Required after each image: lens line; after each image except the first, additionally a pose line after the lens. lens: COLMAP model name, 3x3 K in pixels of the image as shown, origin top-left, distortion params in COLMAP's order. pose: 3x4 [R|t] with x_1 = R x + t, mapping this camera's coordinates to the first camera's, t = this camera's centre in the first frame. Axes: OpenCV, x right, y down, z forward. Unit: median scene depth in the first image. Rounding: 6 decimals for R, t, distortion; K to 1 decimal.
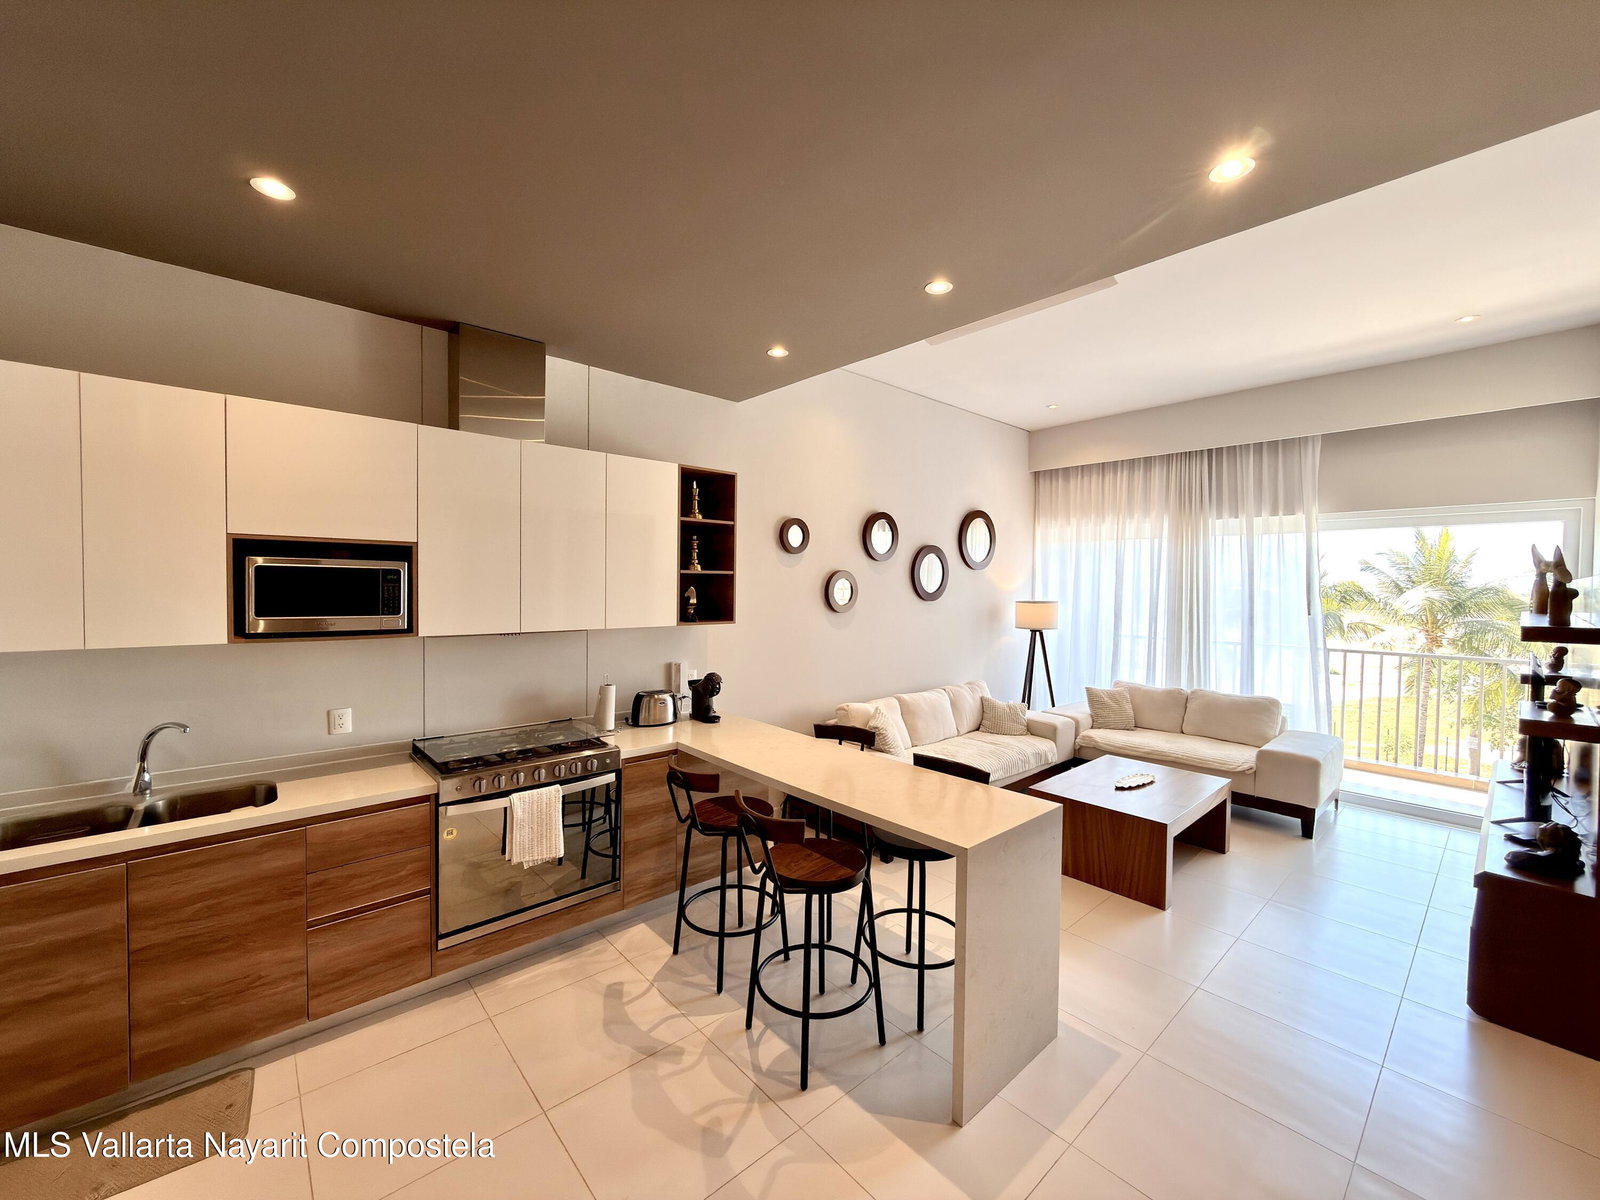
lens RADIAL K [[637.5, 0, 798.8], [0, 637.5, 599.4], [0, 0, 1]] dist [-0.000739, 0.000173]
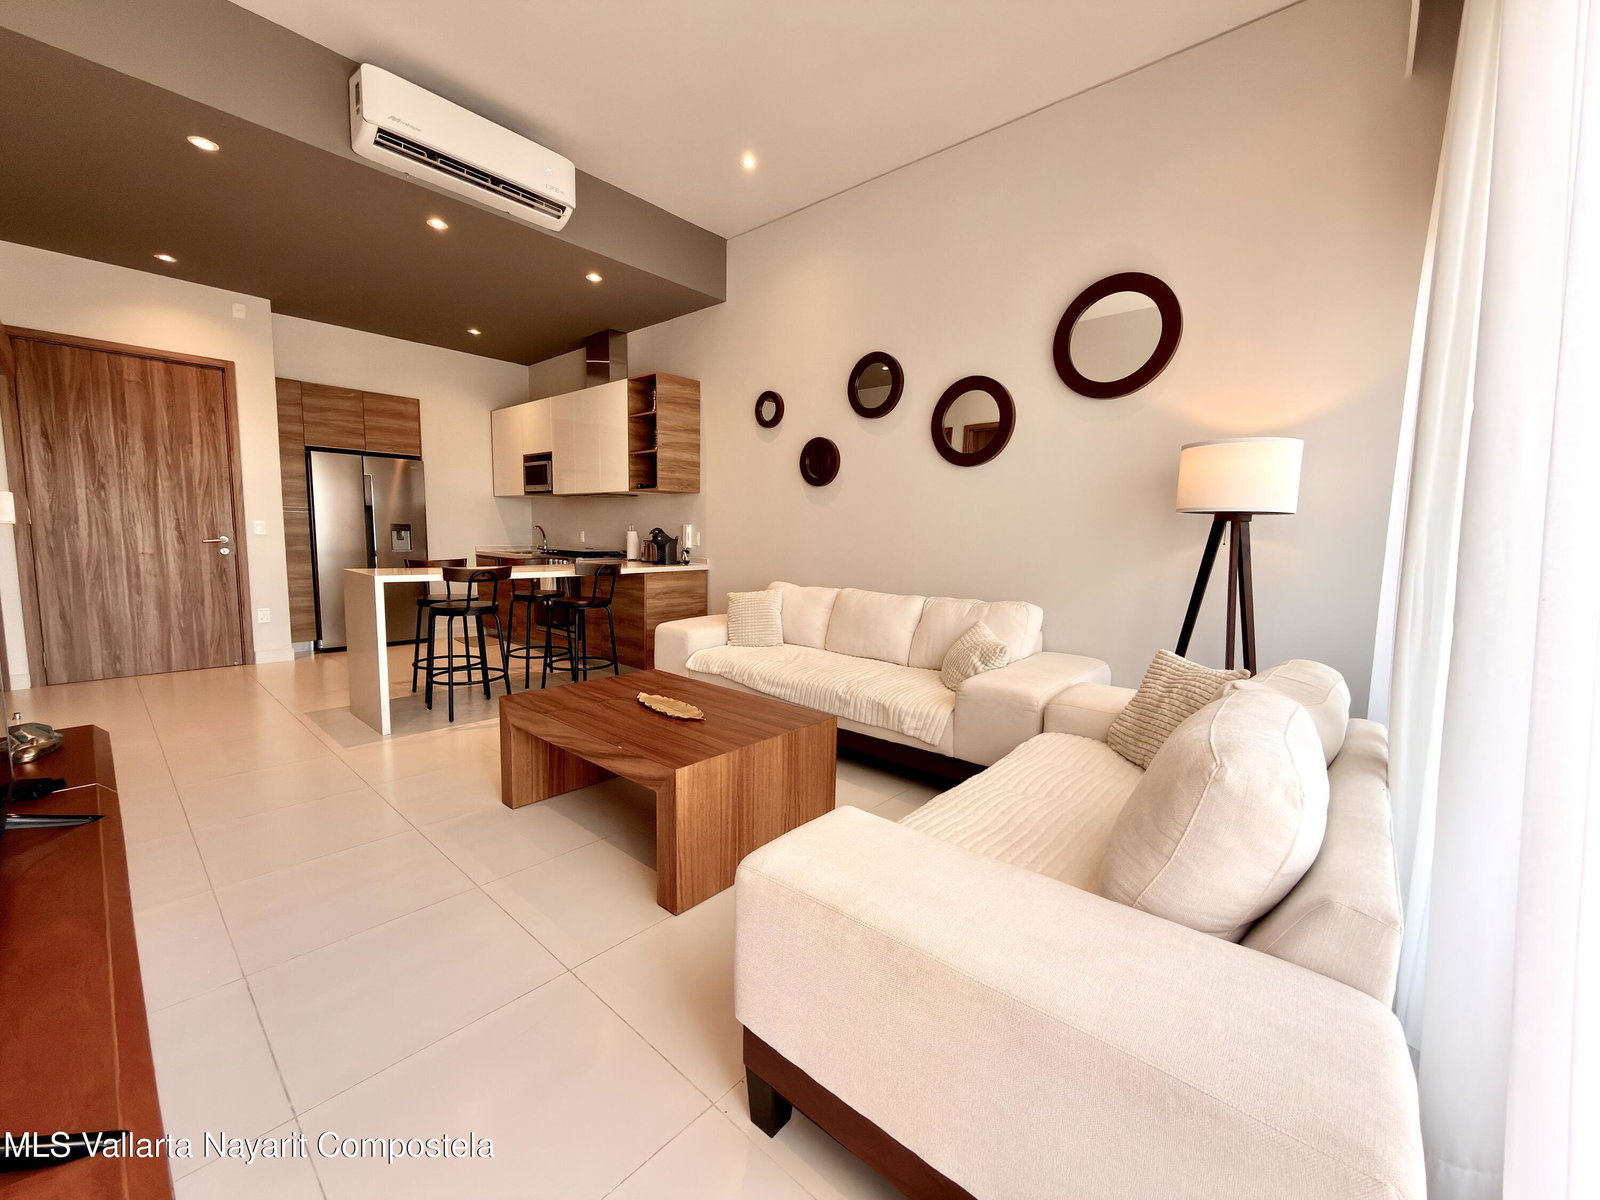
lens RADIAL K [[637.5, 0, 798.8], [0, 637.5, 599.4], [0, 0, 1]] dist [-0.000739, 0.000173]
pose [[0.117983, 0.096737, -0.988292, 0.962743], [-0.047919, 0.994639, 0.091638, 0.098514], [0.991859, 0.036546, 0.121986, 0.878100]]
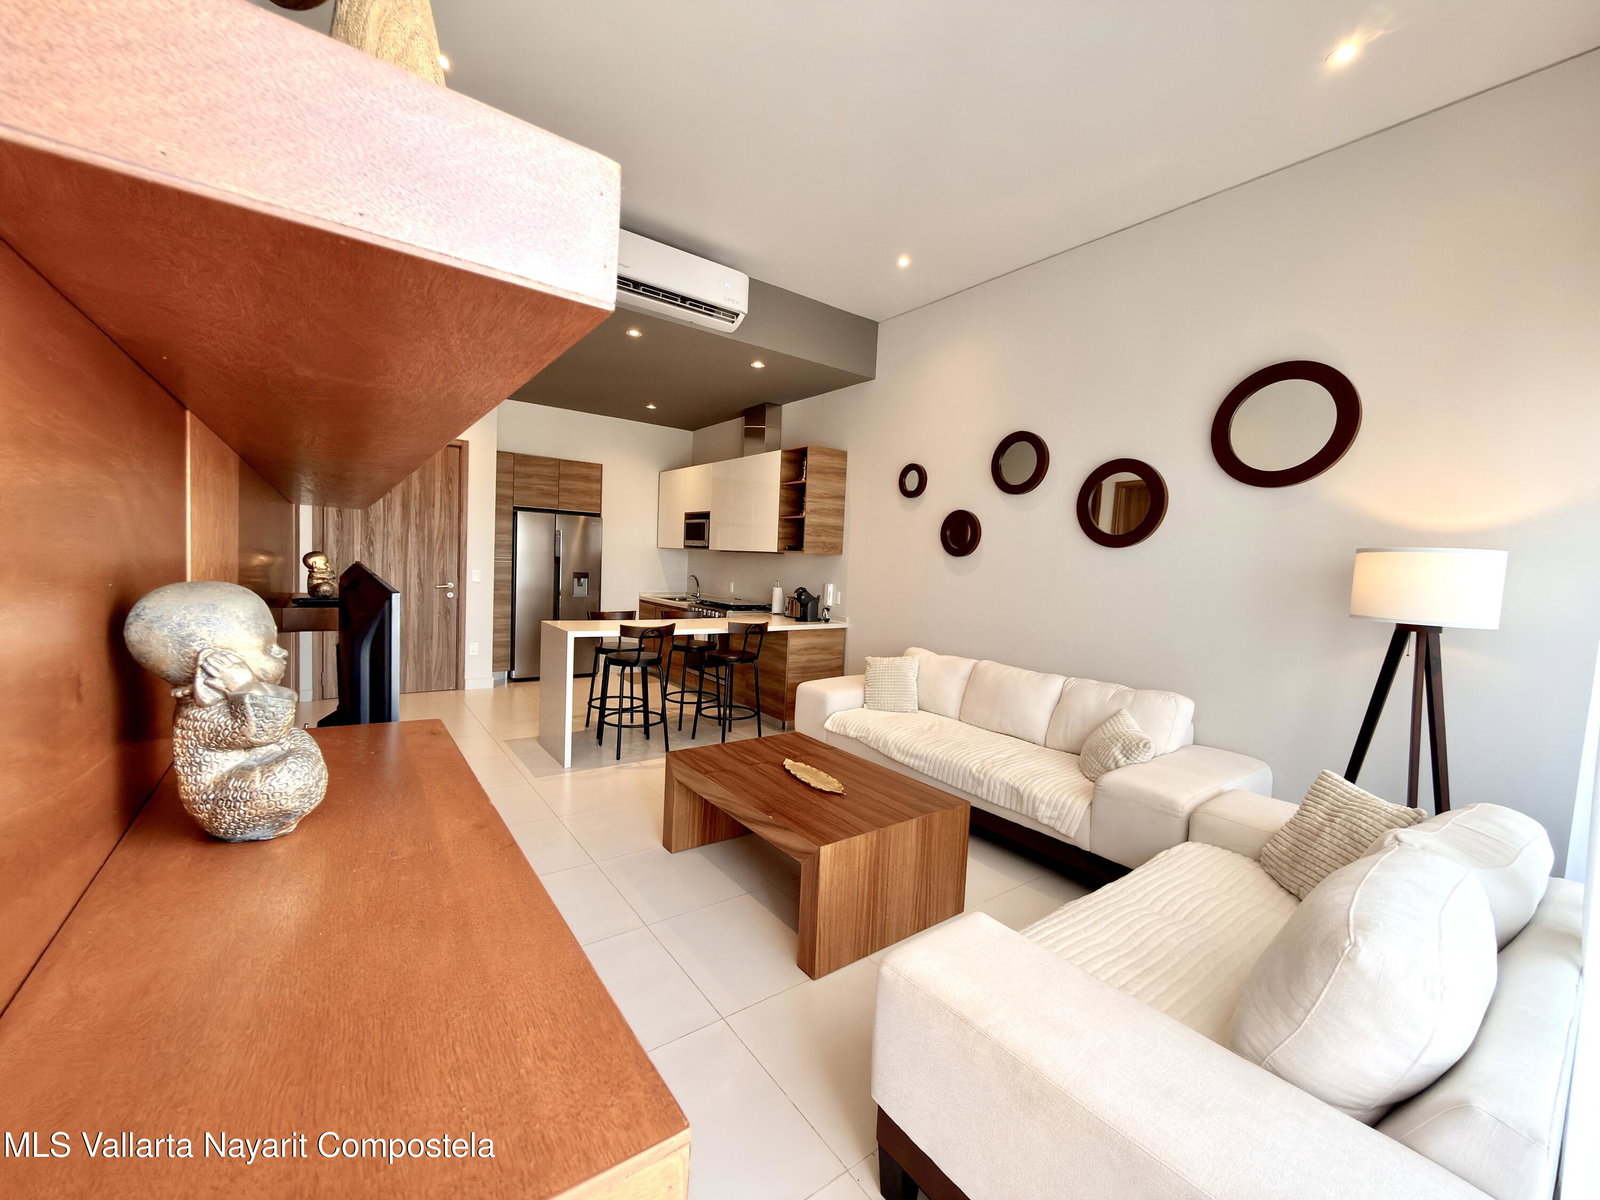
lens RADIAL K [[637.5, 0, 798.8], [0, 637.5, 599.4], [0, 0, 1]] dist [-0.000739, 0.000173]
pose [[-0.089540, 0.046282, -0.994907, 1.005326], [-0.075716, 0.995713, 0.053133, 0.051016], [0.993101, 0.080088, -0.085651, 0.863908]]
